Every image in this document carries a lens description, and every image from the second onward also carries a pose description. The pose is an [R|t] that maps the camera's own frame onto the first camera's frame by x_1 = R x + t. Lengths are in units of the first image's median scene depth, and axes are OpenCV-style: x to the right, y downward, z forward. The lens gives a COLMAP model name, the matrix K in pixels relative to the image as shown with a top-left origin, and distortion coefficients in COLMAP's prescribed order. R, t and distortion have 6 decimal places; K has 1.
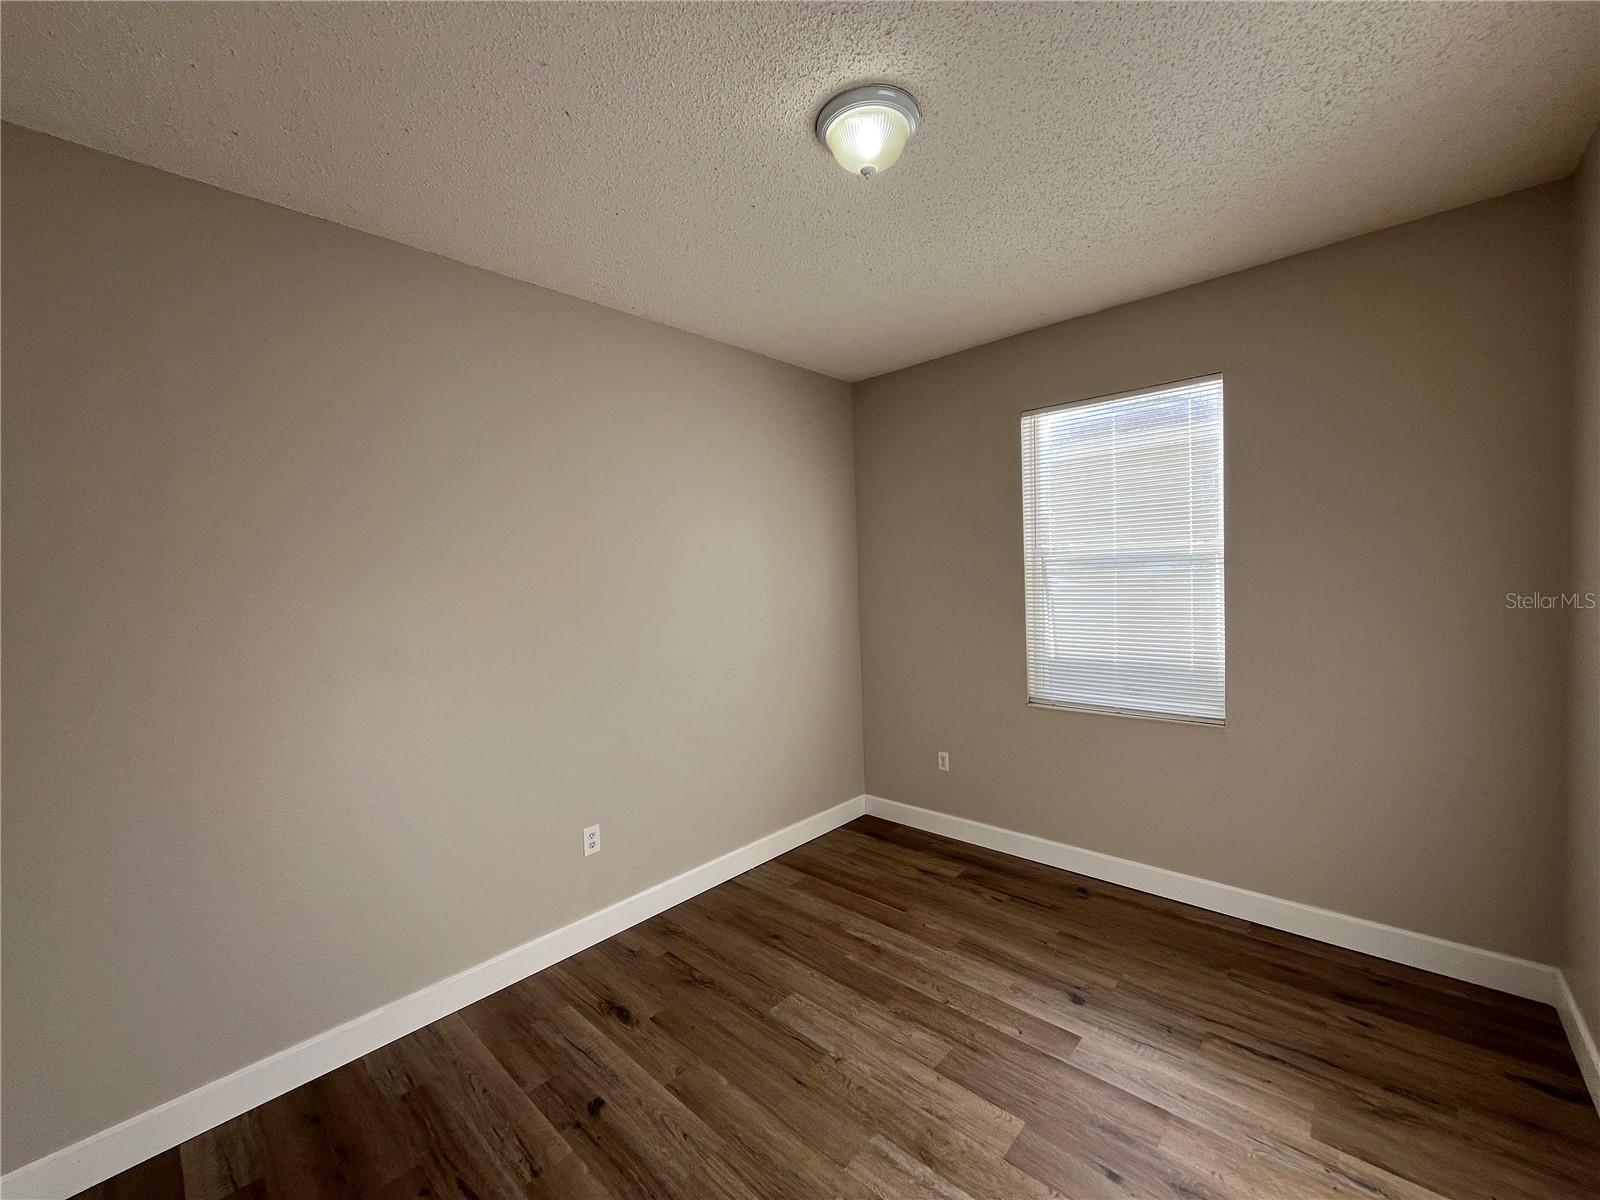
lens RADIAL K [[646.8, 0, 796.0], [0, 646.8, 604.0], [0, 0, 1]] dist [-0.003234, -0.000124]
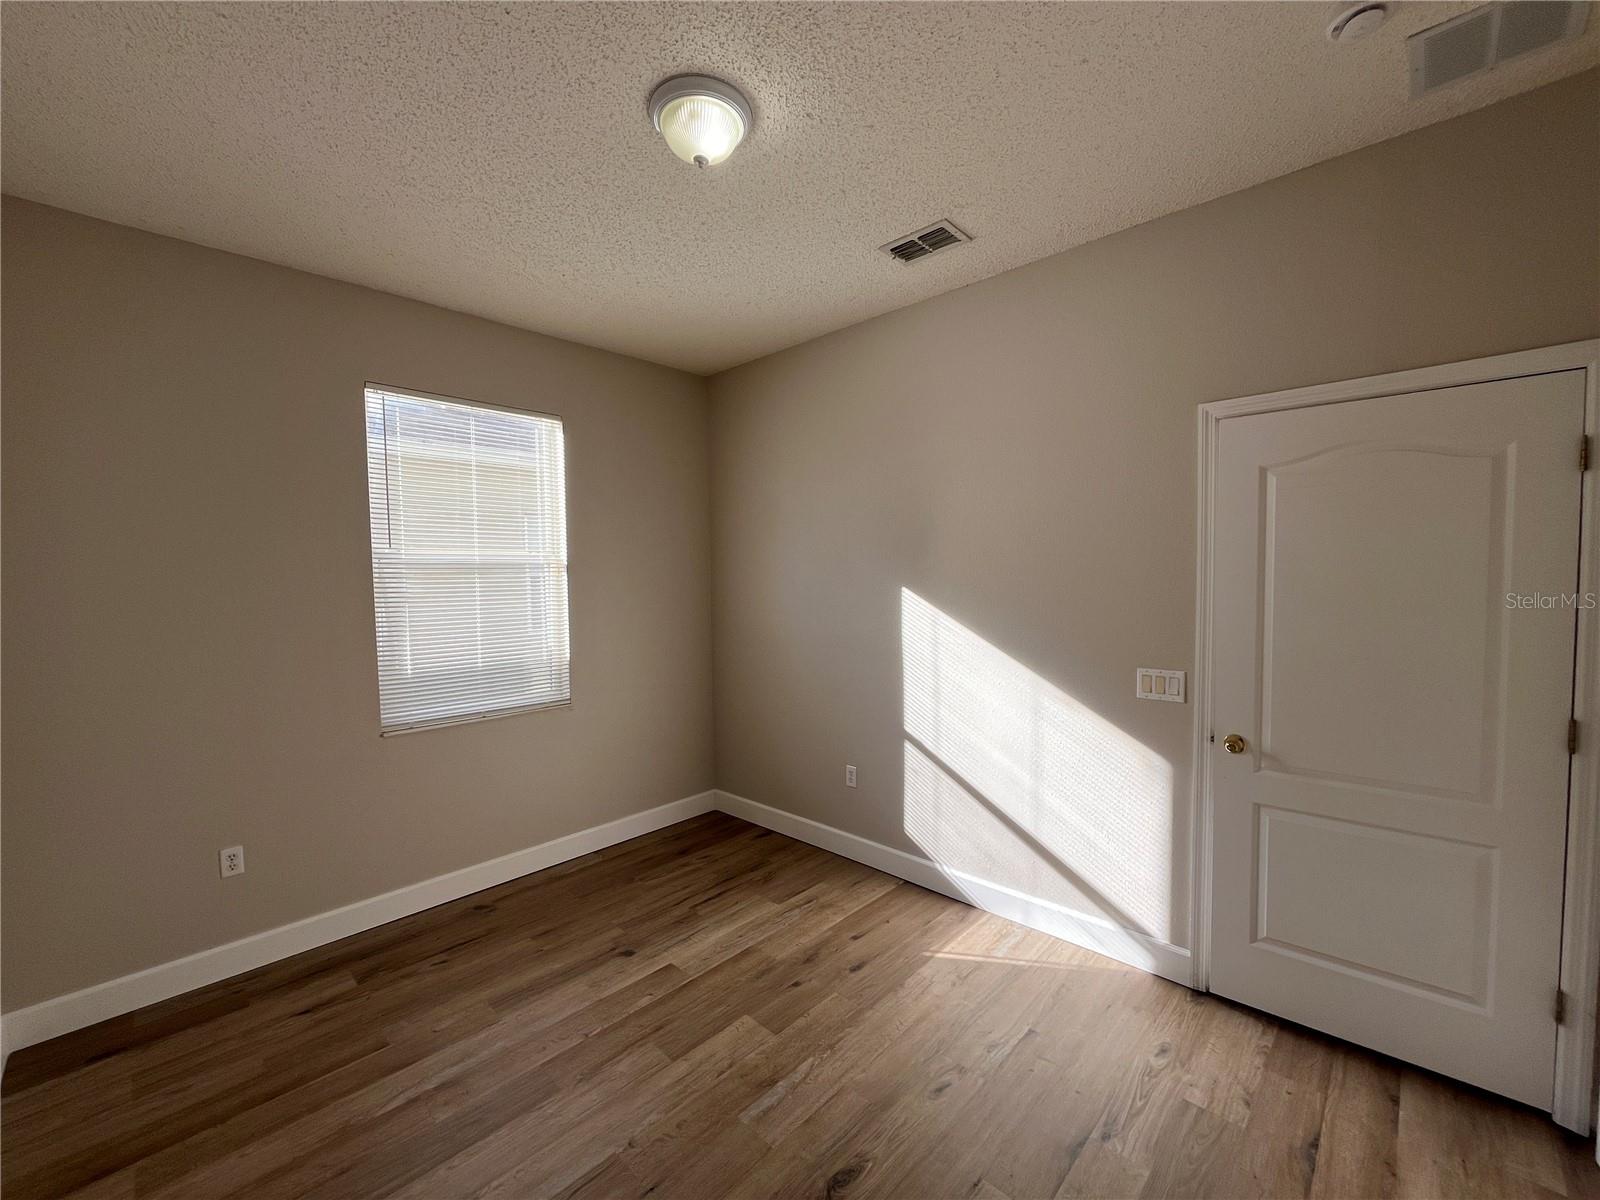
lens RADIAL K [[646.8, 0, 796.0], [0, 646.8, 604.0], [0, 0, 1]] dist [-0.003234, -0.000124]
pose [[0.018817, -0.013486, 0.999732, -0.649046], [0.055802, 0.998365, 0.012417, 0.009332], [-0.998265, 0.055554, 0.019538, 0.629896]]
